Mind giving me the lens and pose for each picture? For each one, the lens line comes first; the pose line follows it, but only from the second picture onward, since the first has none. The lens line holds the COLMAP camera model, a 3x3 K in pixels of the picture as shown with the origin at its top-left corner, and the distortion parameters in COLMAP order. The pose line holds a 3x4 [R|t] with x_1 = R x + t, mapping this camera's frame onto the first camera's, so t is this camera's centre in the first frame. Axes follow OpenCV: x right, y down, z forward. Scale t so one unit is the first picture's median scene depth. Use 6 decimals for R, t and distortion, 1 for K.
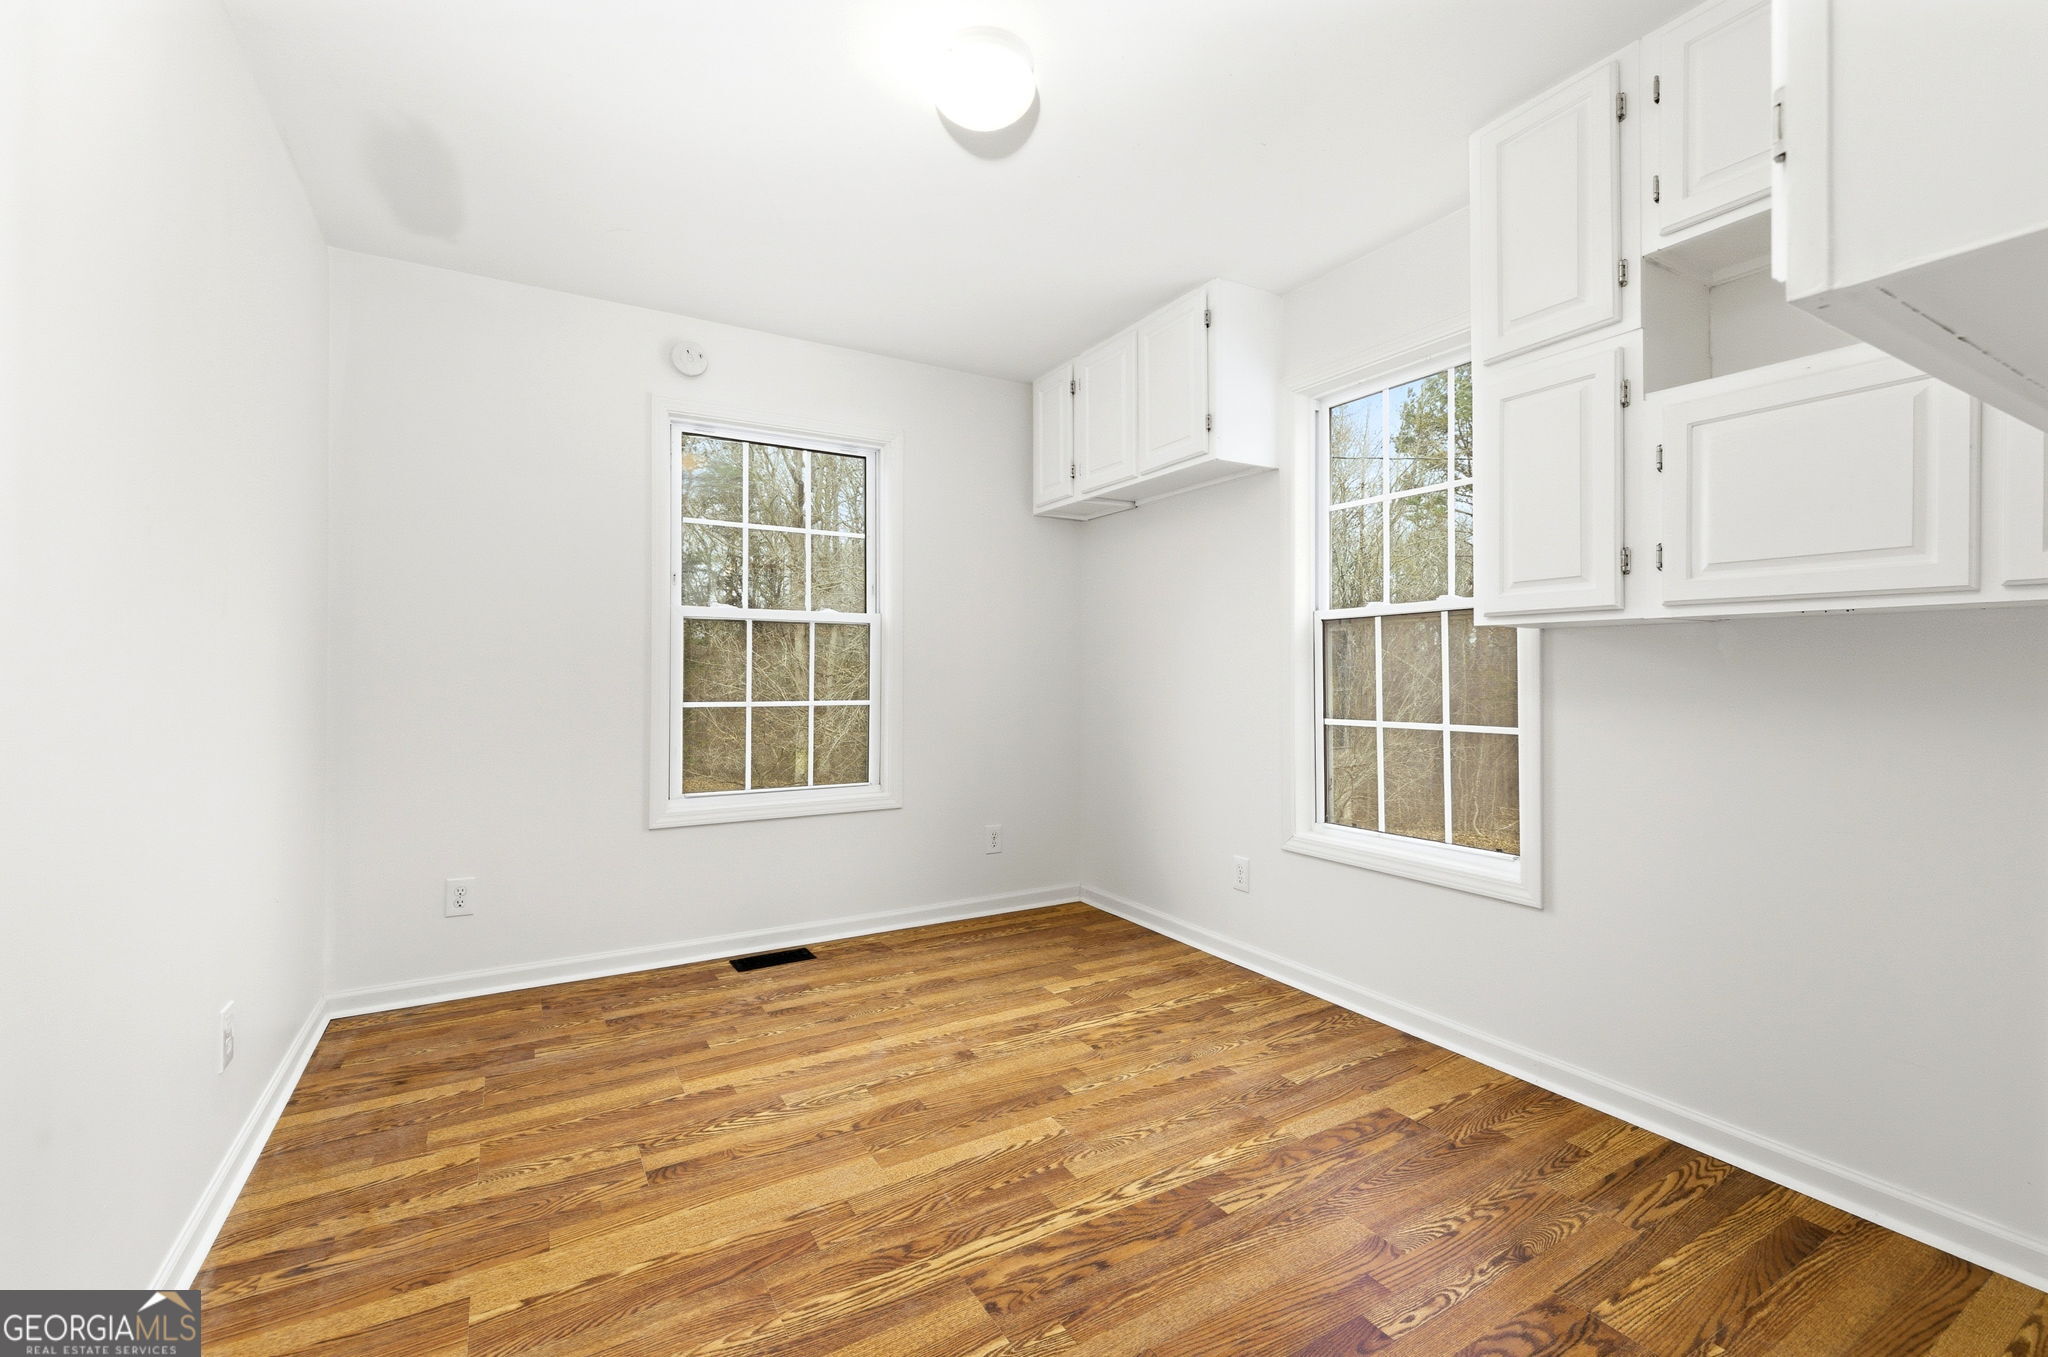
lens RADIAL K [[864.6, 0, 1021.8], [0, 864.6, 673.0], [0, 0, 1]] dist [0.001747, -0.000508]
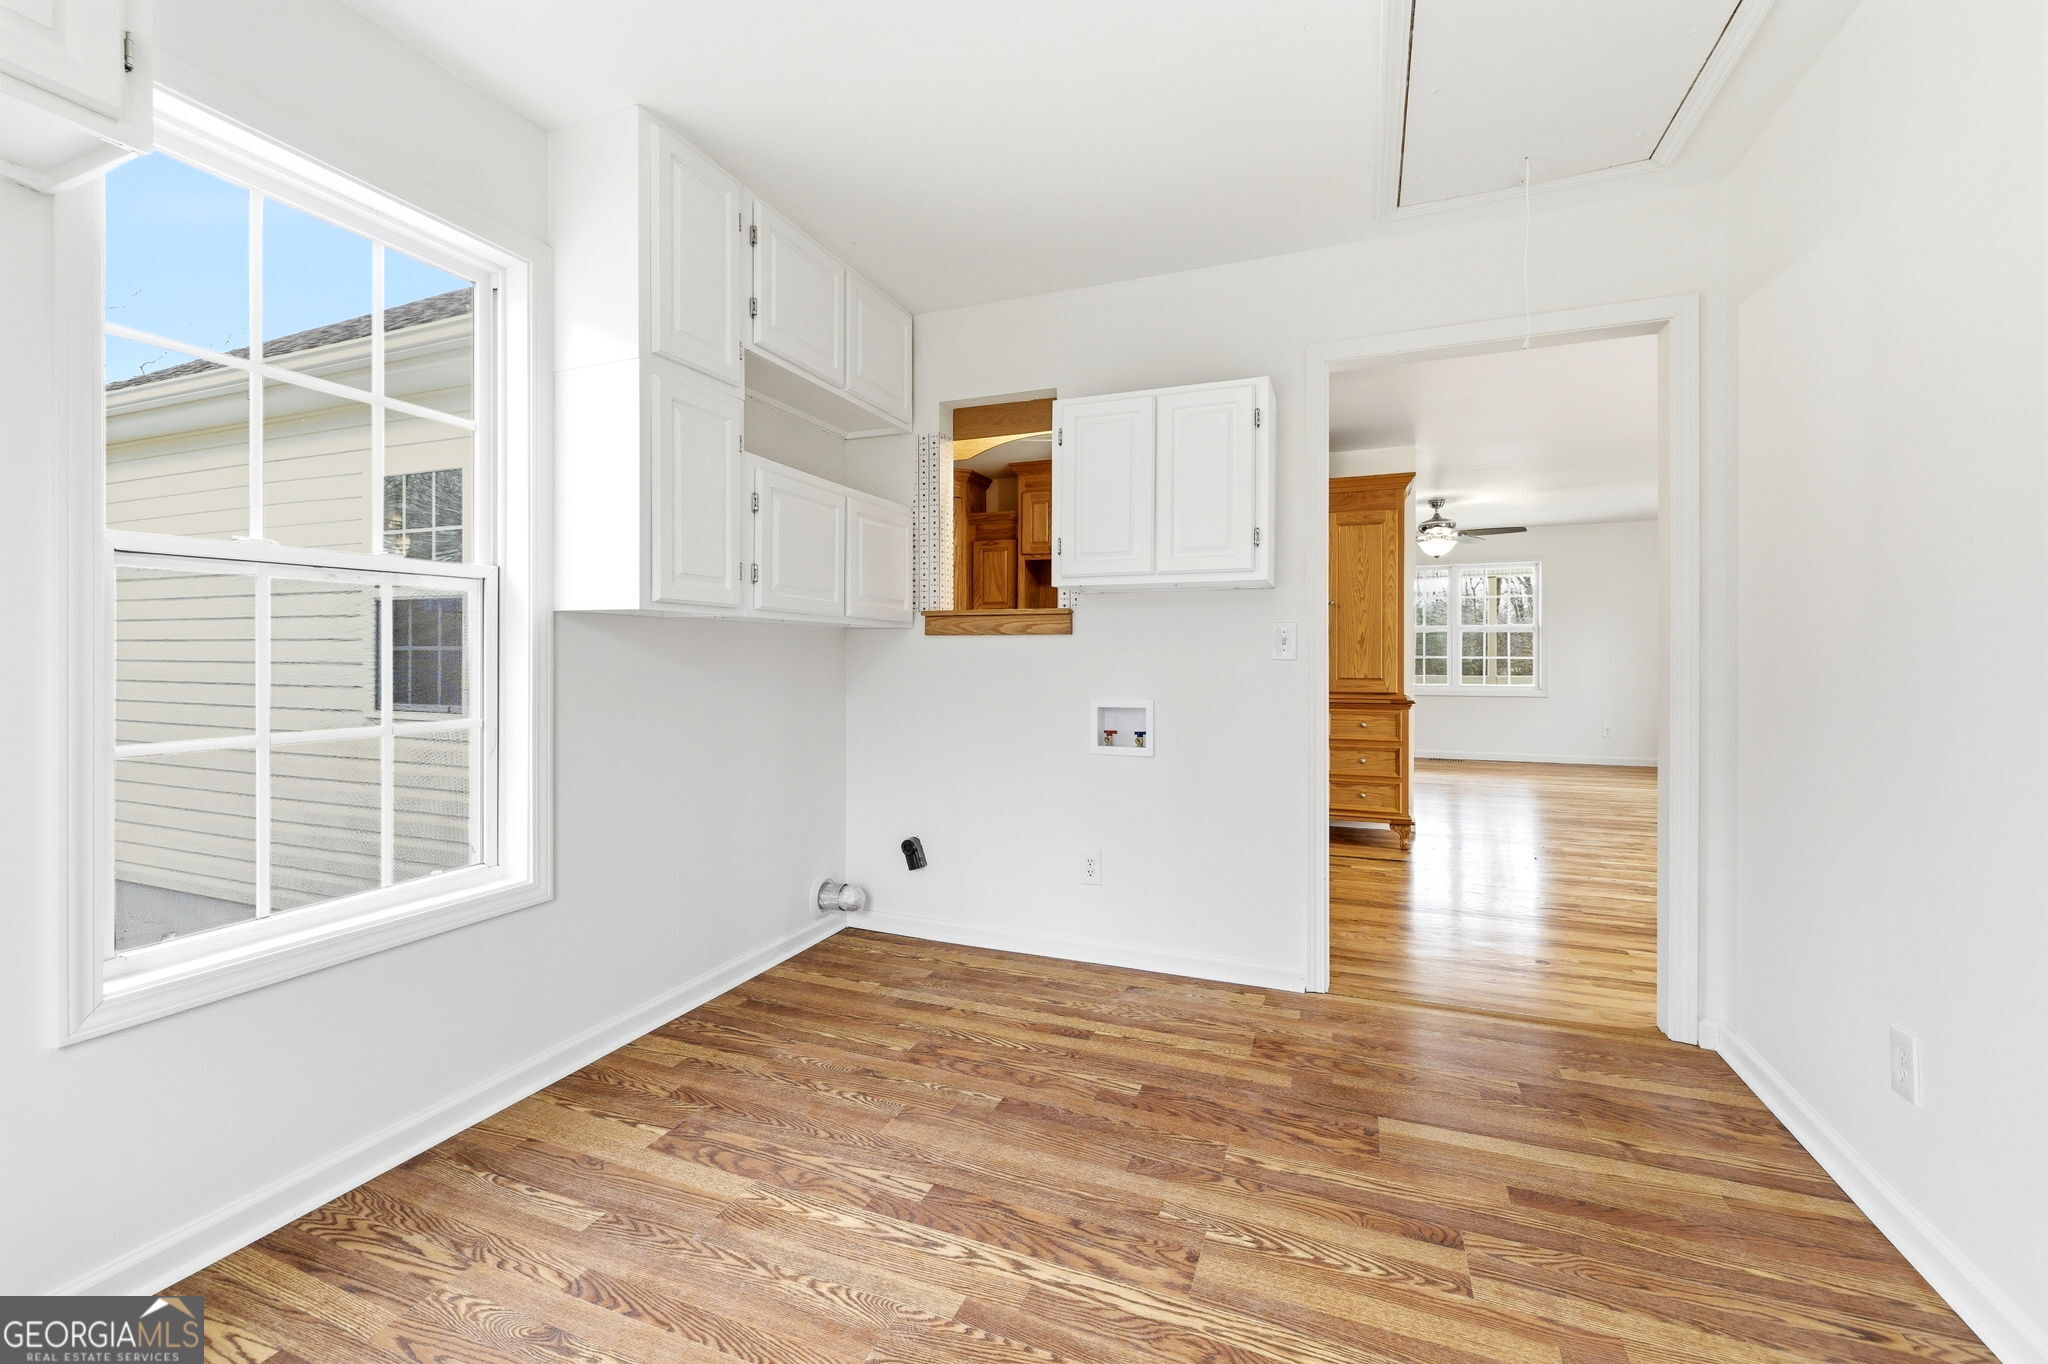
lens RADIAL K [[864.6, 0, 1011.0], [0, 864.6, 663.2], [0, 0, 1]] dist [0.001747, -0.000508]
pose [[-0.611319, -0.010392, 0.791316, -0.578578], [-0.003218, 0.999938, 0.010646, -0.002316], [-0.791378, 0.003962, -0.611315, 1.446087]]
